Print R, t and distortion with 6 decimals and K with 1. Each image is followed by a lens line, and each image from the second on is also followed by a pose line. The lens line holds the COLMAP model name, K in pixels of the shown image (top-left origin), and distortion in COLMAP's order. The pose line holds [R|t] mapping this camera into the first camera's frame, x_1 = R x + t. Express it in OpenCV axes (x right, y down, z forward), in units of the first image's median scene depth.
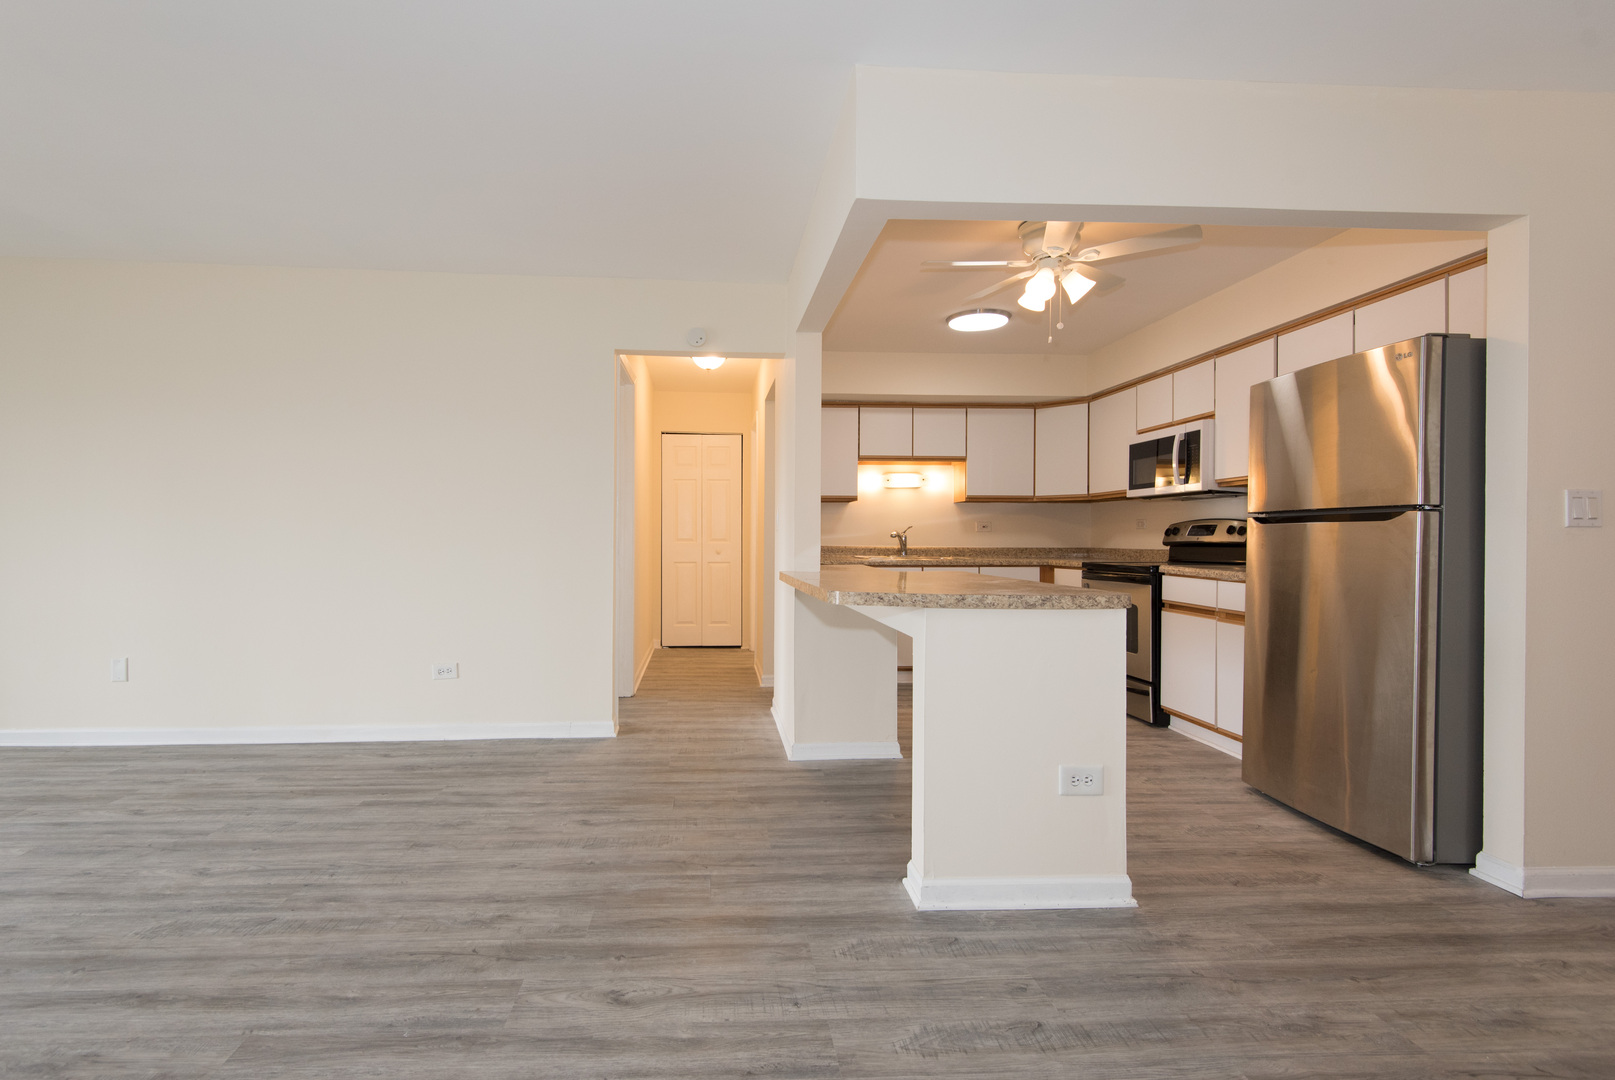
lens RADIAL K [[763.2, 0, 758.7], [0, 763.2, 541.8], [0, 0, 1]] dist [0.027481, -0.013085]
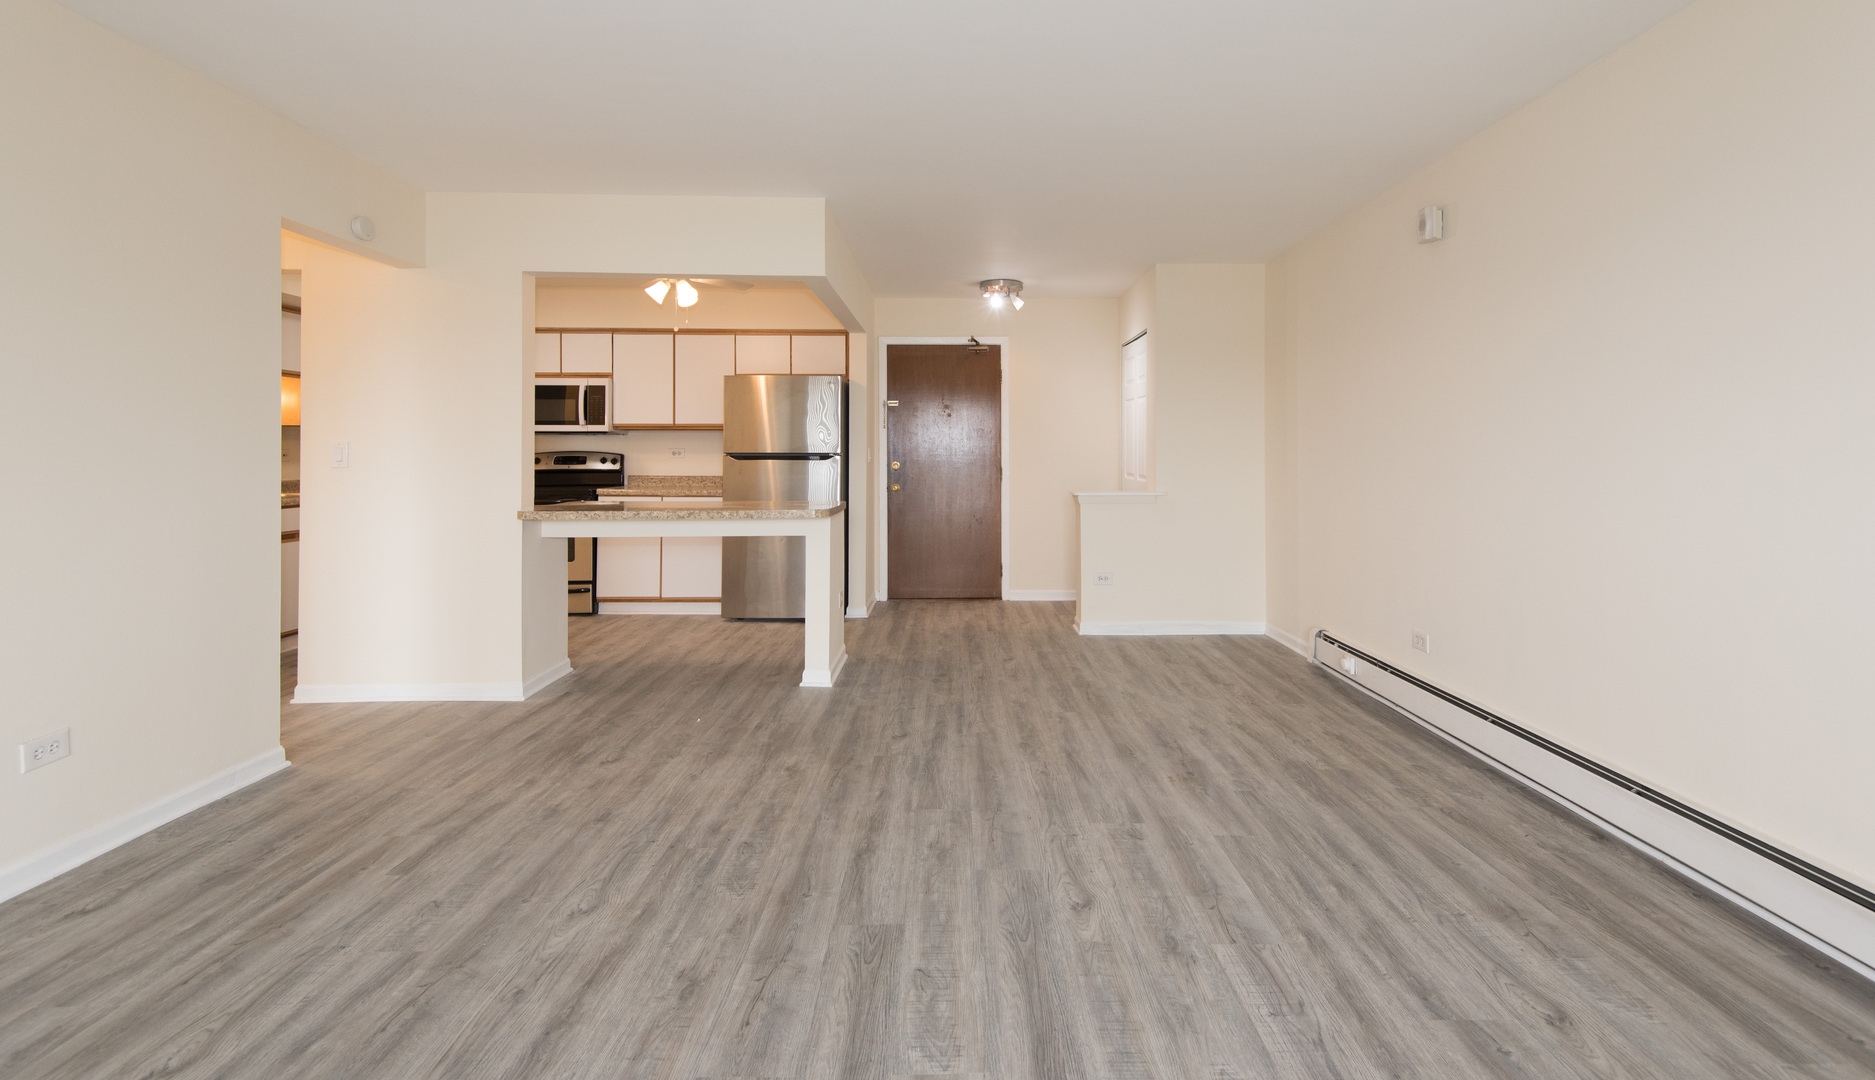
lens RADIAL K [[872.0, 0, 983.8], [0, 872.0, 441.2], [0, 0, 1]] dist [0.024269, -0.018496]
pose [[0.018635, 0.009852, 0.999778, -1.456687], [0.006865, 0.999927, -0.009982, -0.046125], [-0.999803, 0.007049, 0.018566, 0.501395]]
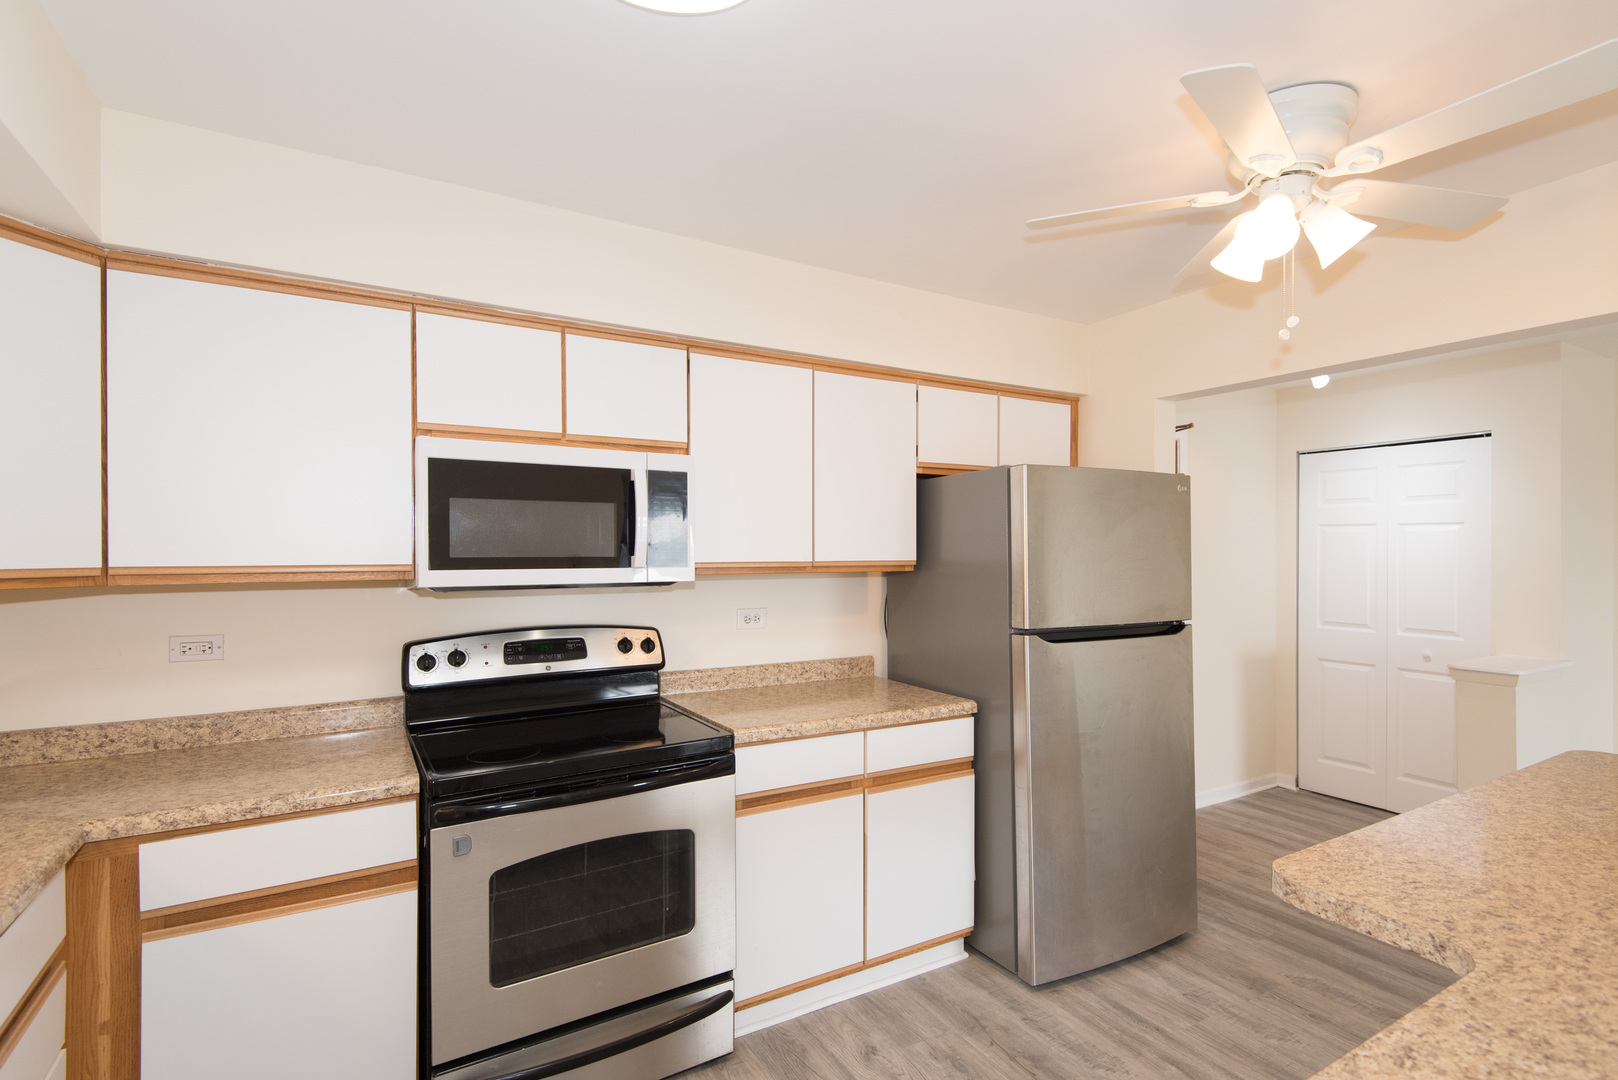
lens RADIAL K [[738.6, 0, 827.0], [0, 738.6, 545.0], [0, 0, 1]] dist [0.032673, -0.017371]
pose [[-0.451398, -0.003157, 0.892317, 0.082023], [0.001822, 0.999988, 0.004459, -0.149550], [-0.892321, 0.003638, -0.451387, 1.811214]]
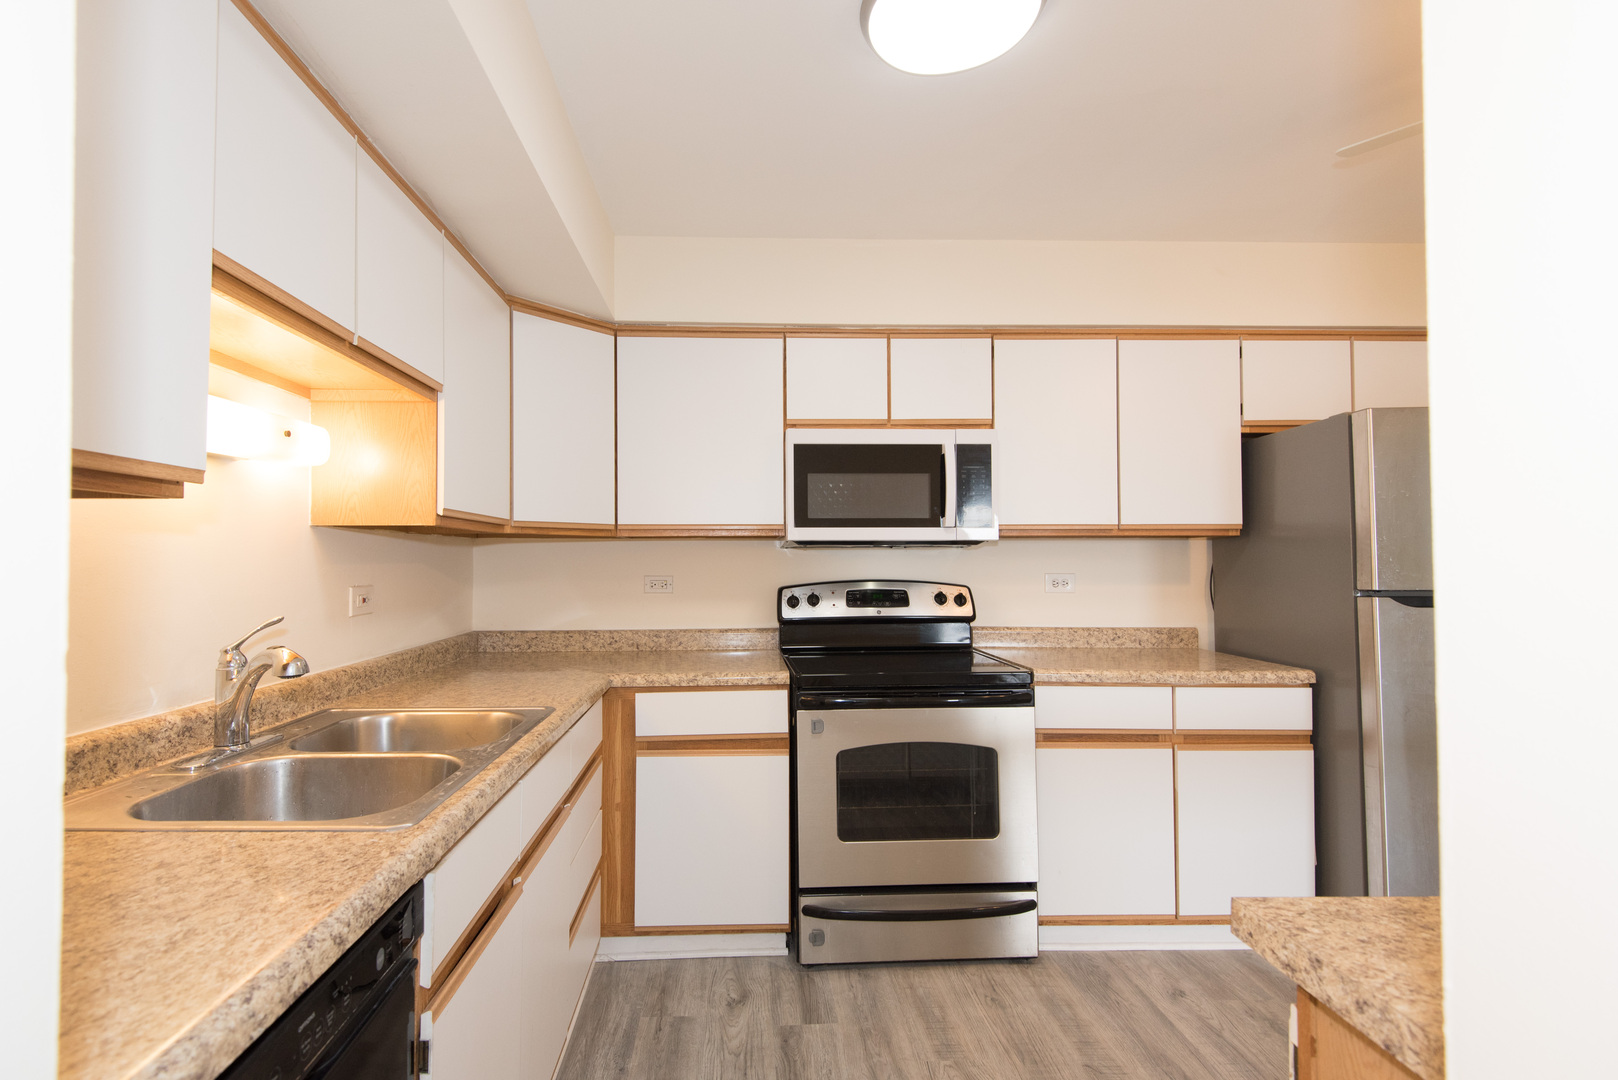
lens RADIAL K [[740.2, 0, 790.4], [0, 740.2, 542.6], [0, 0, 1]] dist [0.039878, -0.018948]
pose [[0.027269, 0.012033, 0.999556, -0.064419], [0.007235, 0.999899, -0.012234, -0.091848], [-0.999602, 0.007565, 0.027179, 1.808804]]
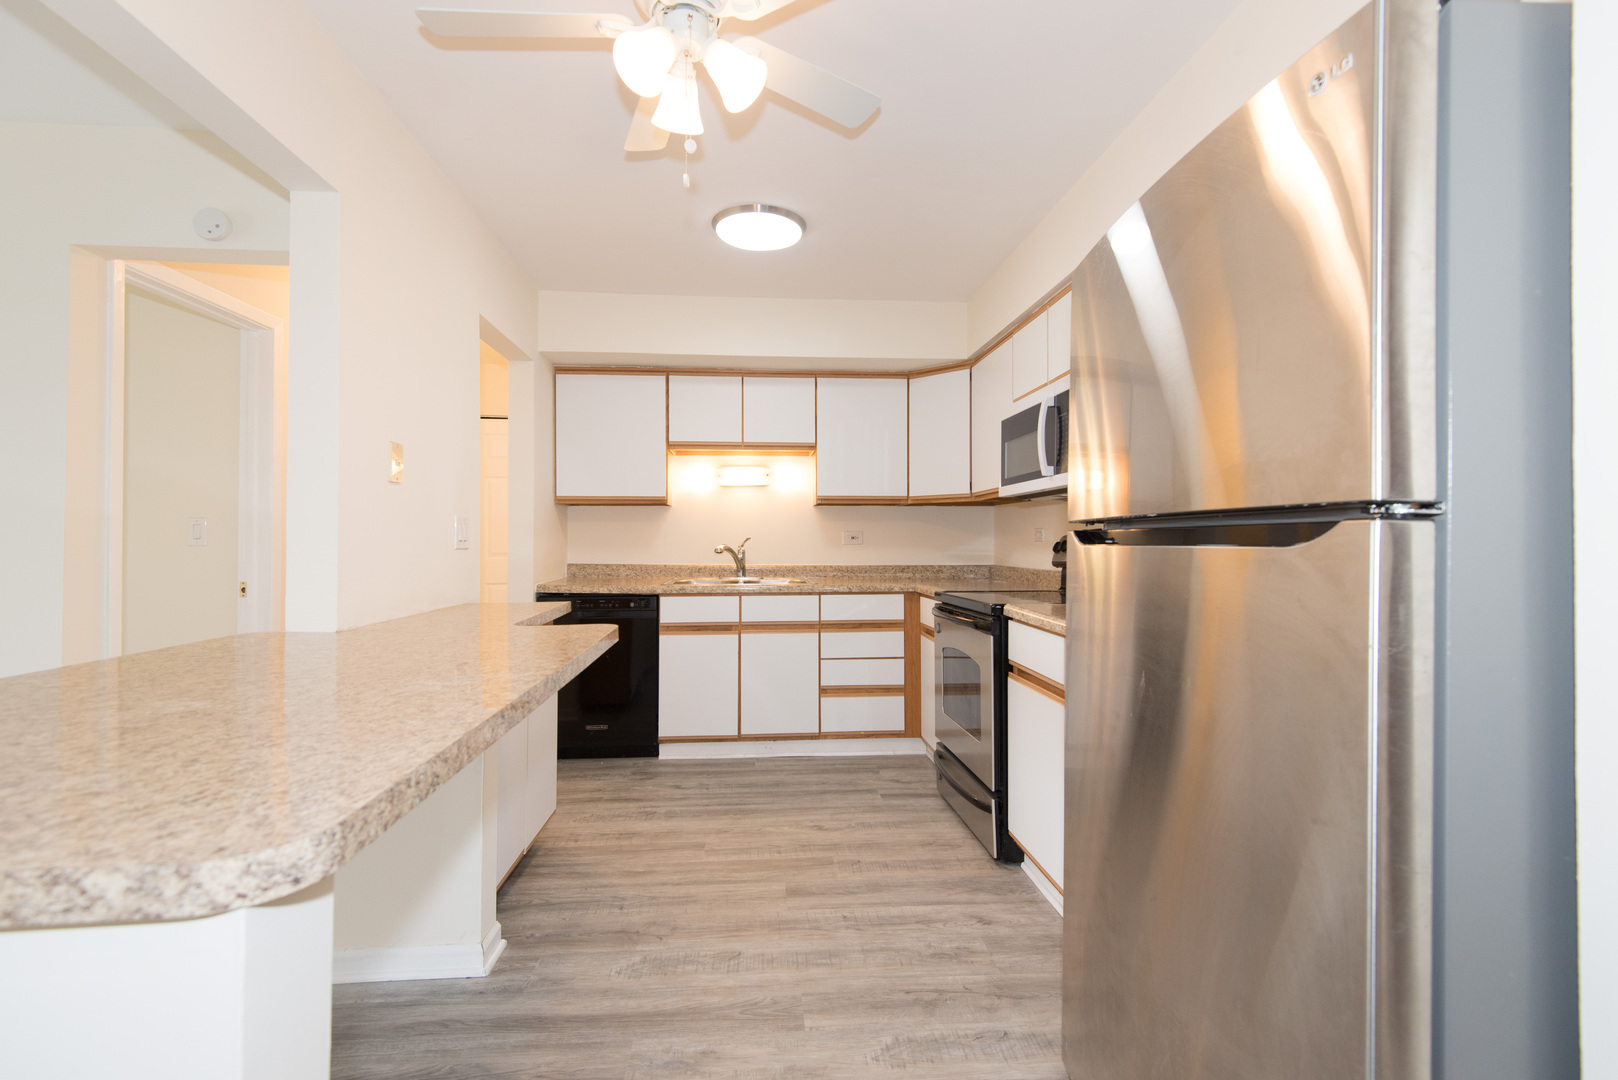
lens RADIAL K [[738.6, 0, 827.0], [0, 738.6, 545.0], [0, 0, 1]] dist [0.032673, -0.017371]
pose [[0.999330, -0.002107, 0.036545, 0.551977], [0.002173, 0.999996, -0.001766, -0.026451], [-0.036541, 0.001844, 0.999330, 0.625926]]
